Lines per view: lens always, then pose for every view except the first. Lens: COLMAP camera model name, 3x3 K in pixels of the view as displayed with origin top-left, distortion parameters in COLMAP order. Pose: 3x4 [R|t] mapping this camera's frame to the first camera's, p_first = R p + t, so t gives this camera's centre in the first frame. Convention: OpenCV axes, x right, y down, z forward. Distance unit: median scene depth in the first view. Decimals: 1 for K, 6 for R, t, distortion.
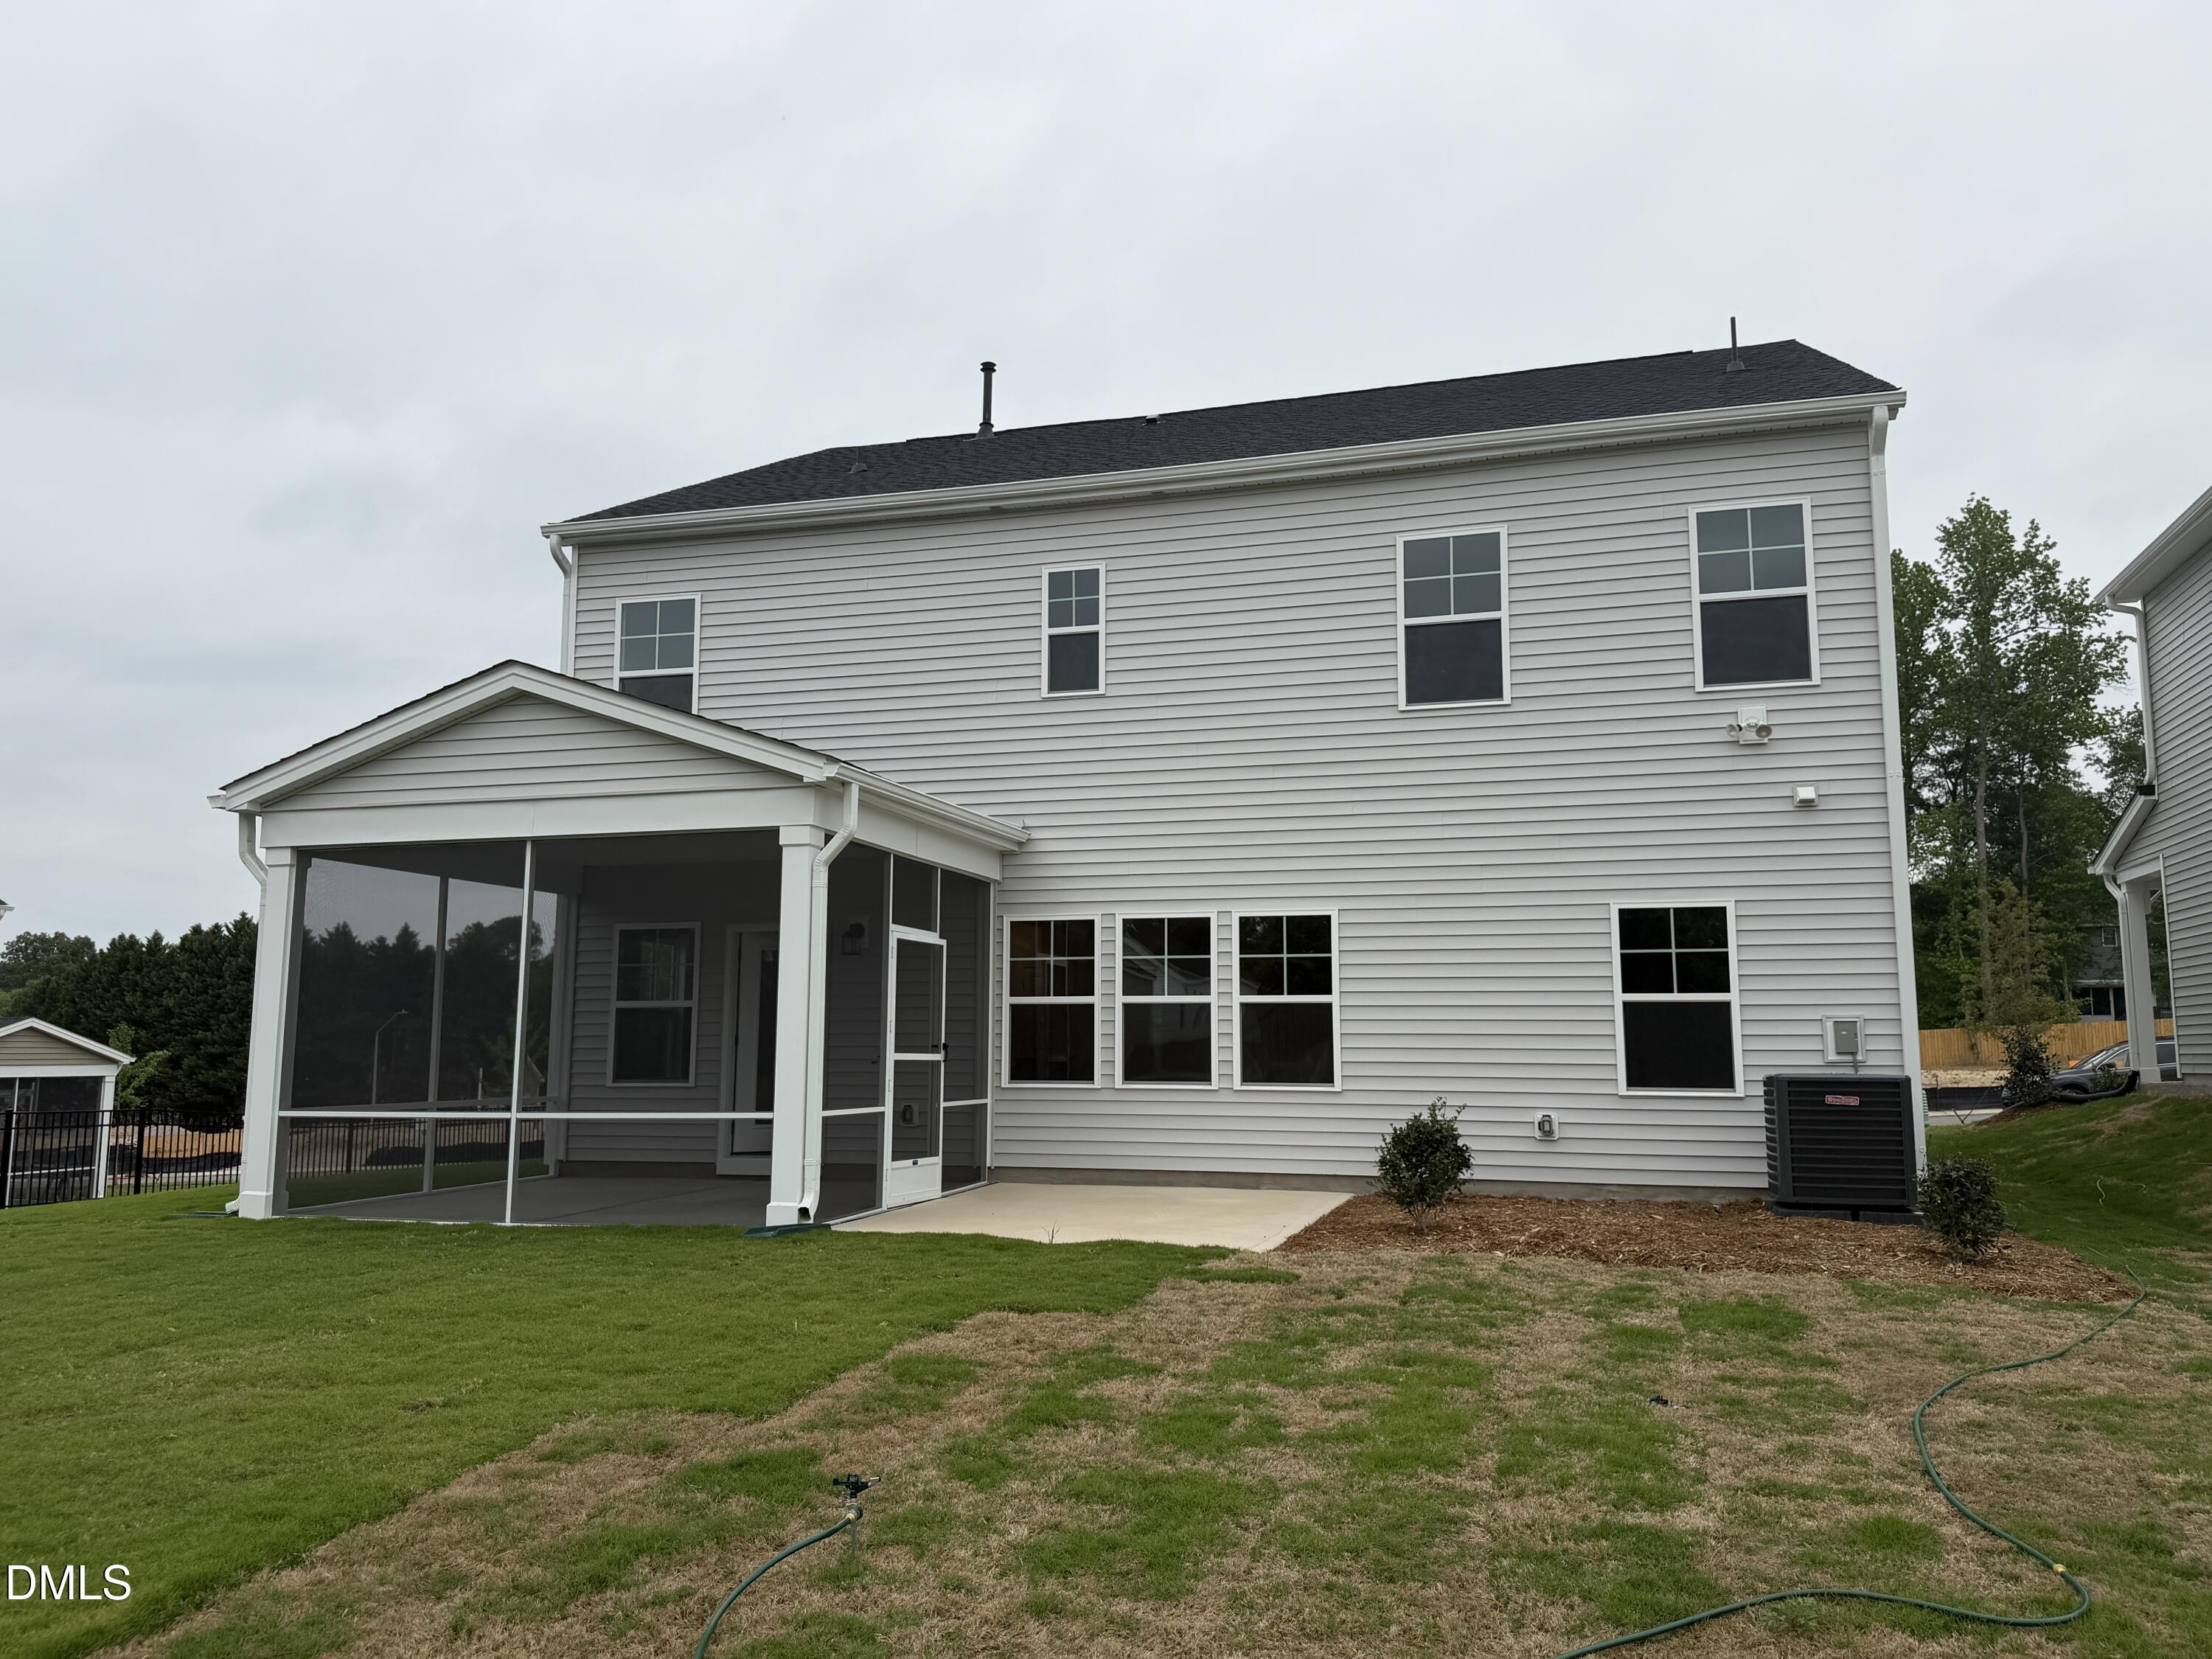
lens RADIAL K [[1674.8, 0, 1120.8], [0, 1674.8, 829.4], [0, 0, 1]] dist [0.043729, -0.056139]
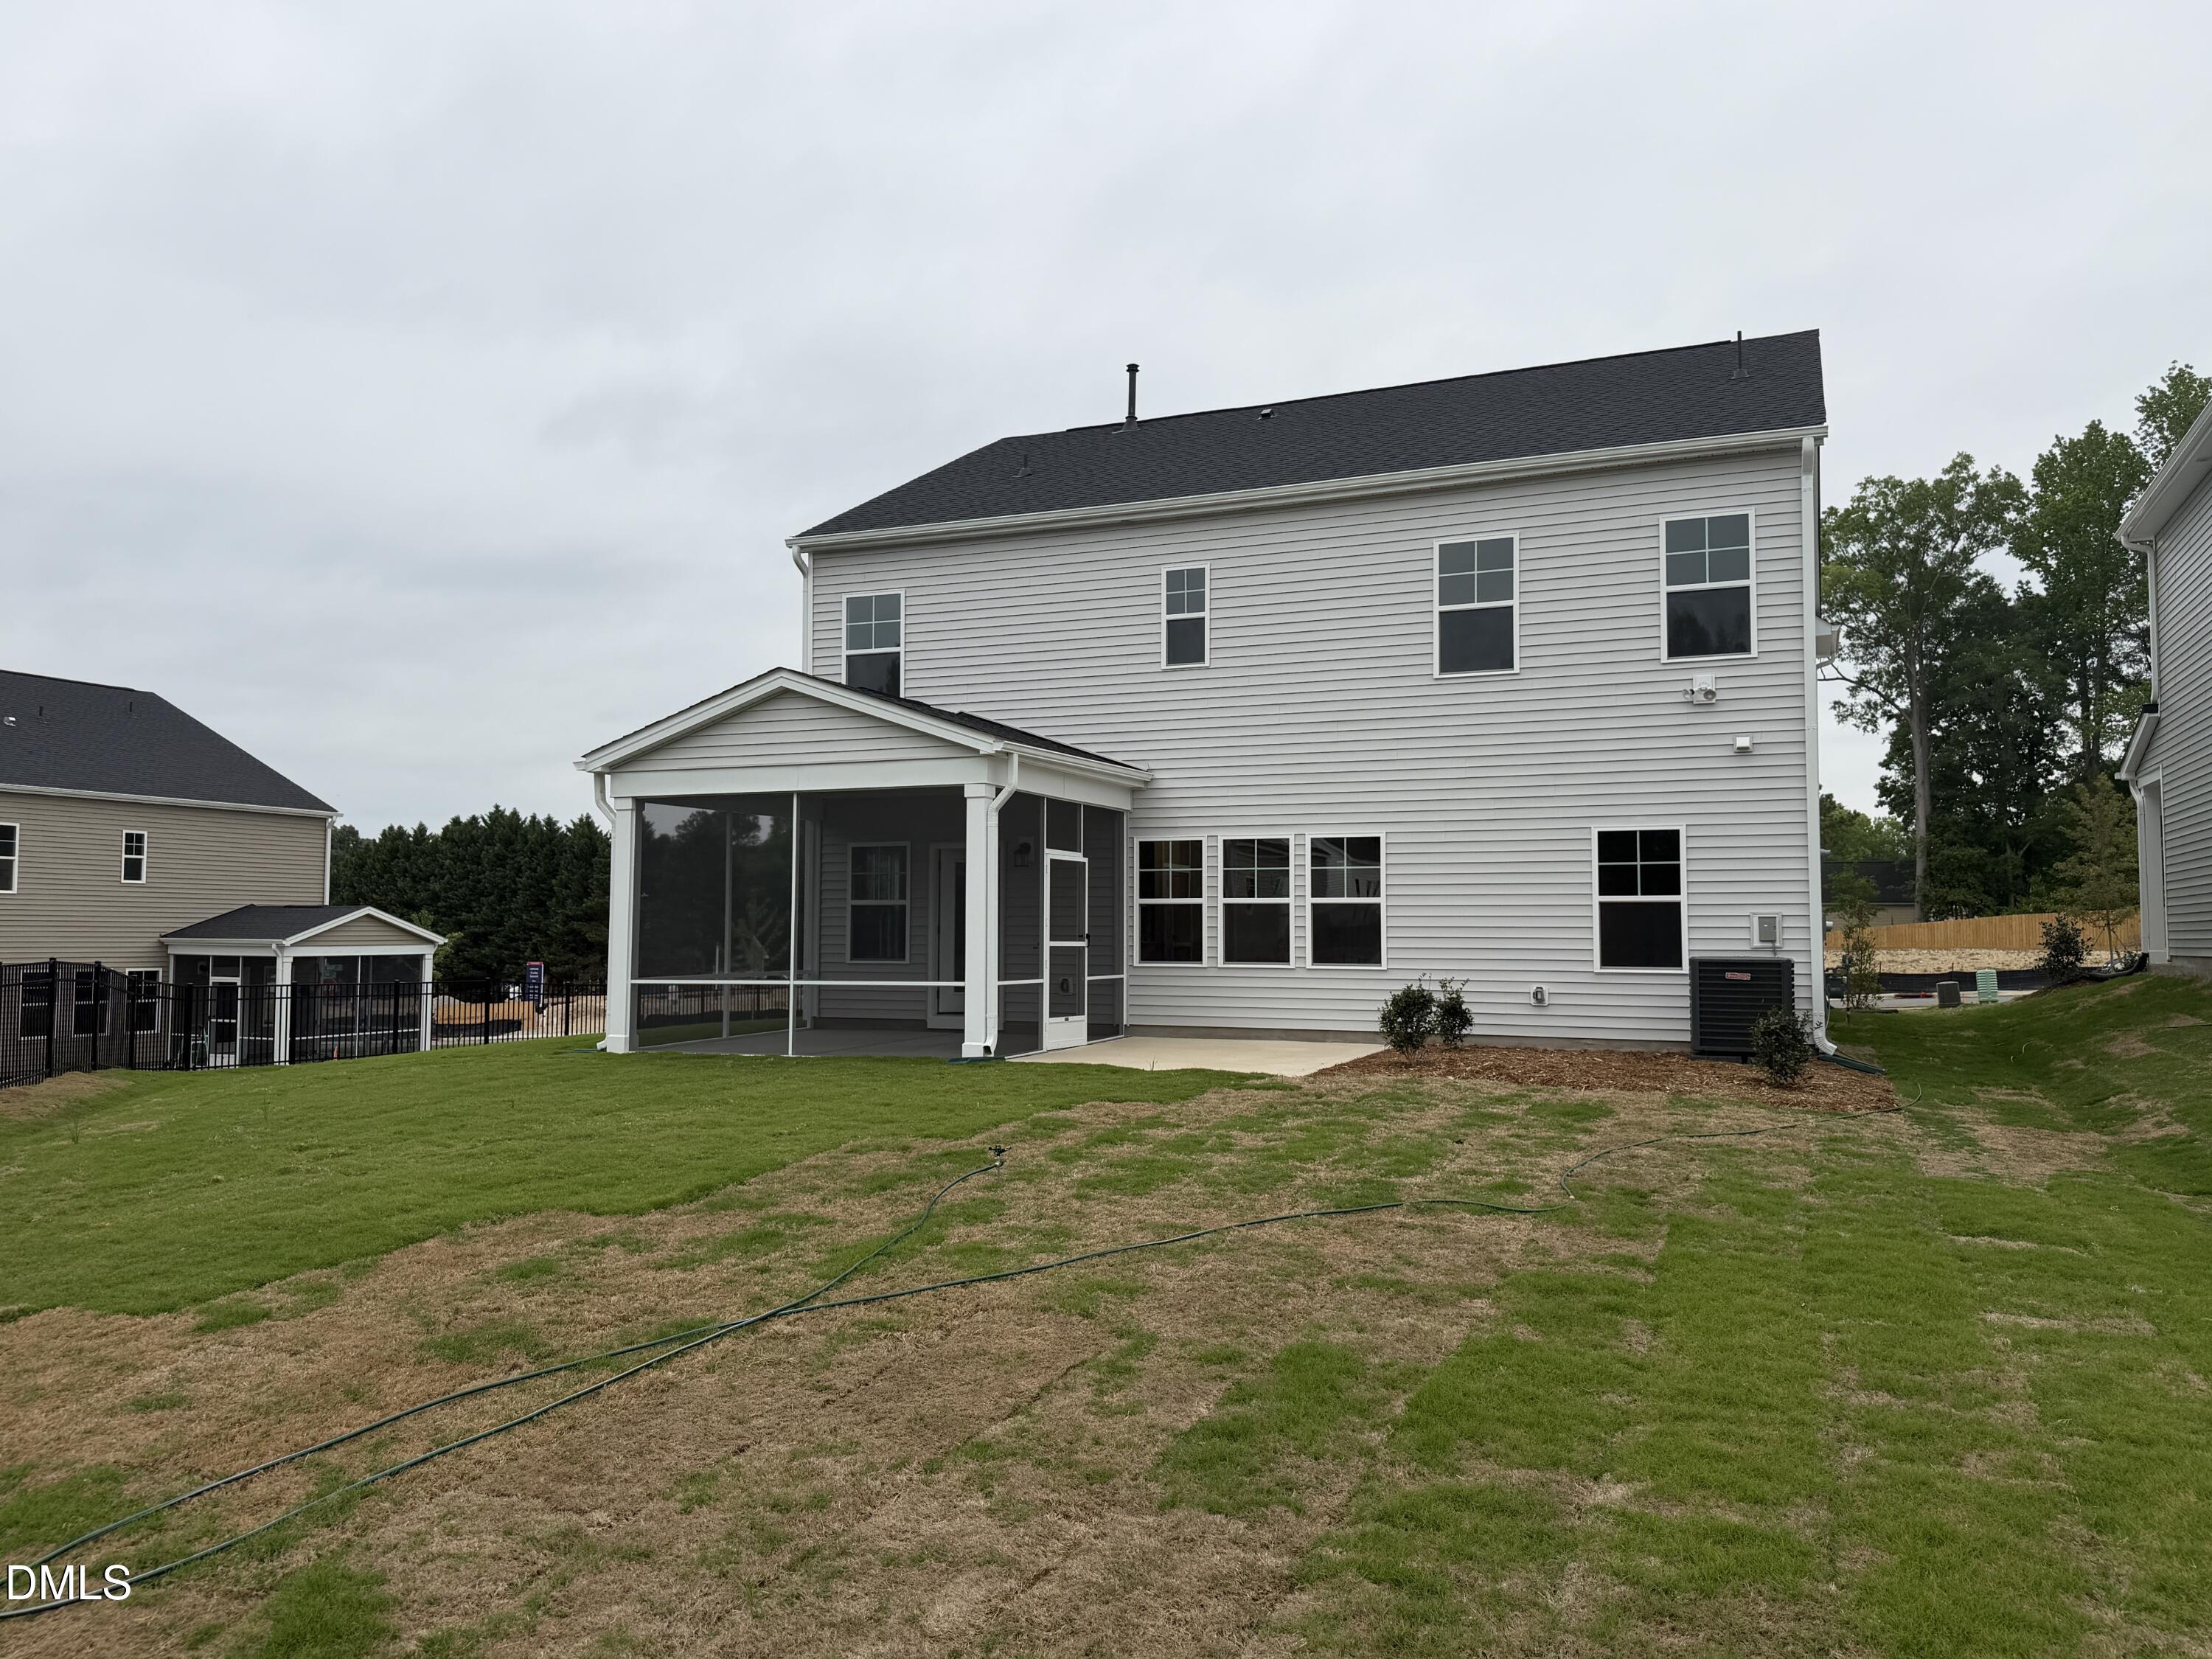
lens RADIAL K [[1674.8, 0, 1103.2], [0, 1674.8, 822.4], [0, 0, 1]] dist [0.043729, -0.056139]
pose [[0.992085, -0.008004, -0.125311, 0.075325], [0.016340, 0.997710, 0.065640, -0.049681], [0.124499, -0.067168, 0.989944, -0.327948]]
